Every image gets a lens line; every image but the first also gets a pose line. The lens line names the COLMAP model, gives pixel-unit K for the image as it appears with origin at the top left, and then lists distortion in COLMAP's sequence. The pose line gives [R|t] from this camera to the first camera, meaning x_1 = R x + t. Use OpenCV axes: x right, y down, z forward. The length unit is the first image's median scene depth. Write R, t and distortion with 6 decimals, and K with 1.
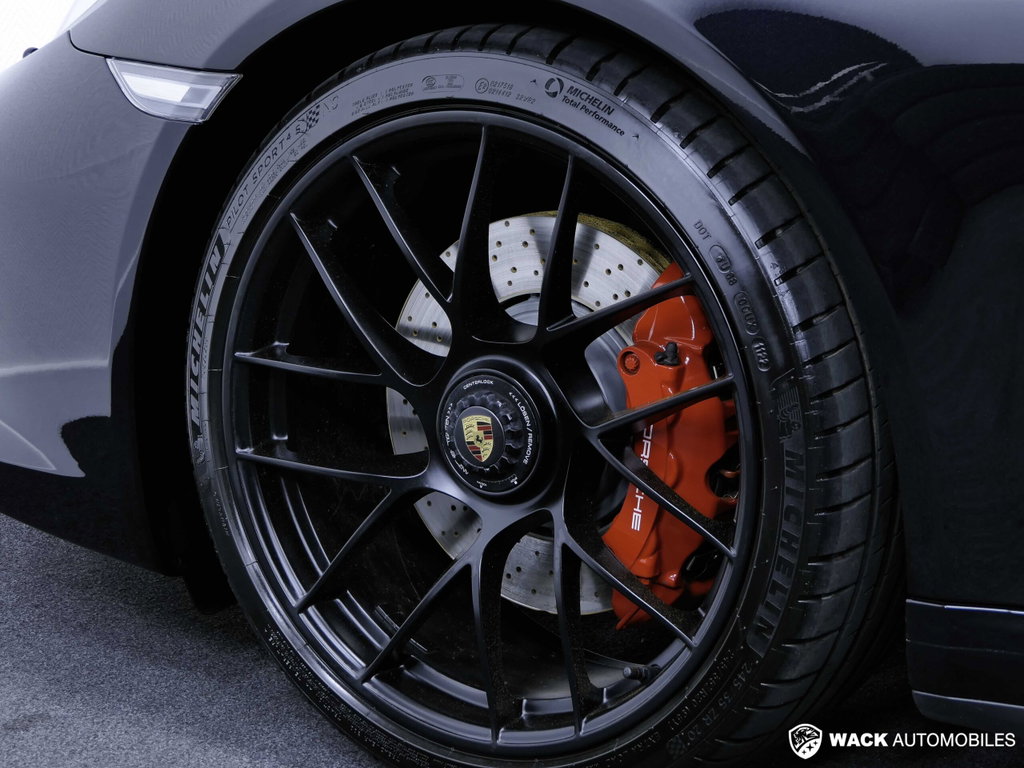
lens RADIAL K [[3307.3, 0, 511.5], [0, 3307.3, 383.8], [0, 0, 1]] dist [0.305346, 0.000000]
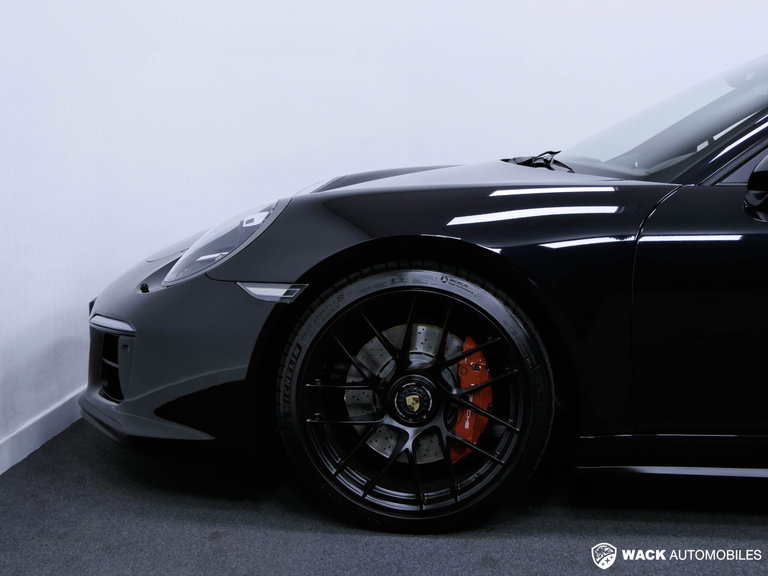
lens RADIAL K [[1253.3, 0, 384.9], [0, 1253.3, 288.8], [0, 0, 1]] dist [-0.040403, 0.000000]
pose [[0.864523, -0.074138, 0.497095, -0.552643], [0.110663, 0.992867, -0.044381, -0.035977], [-0.490258, 0.093378, 0.866561, 0.063733]]
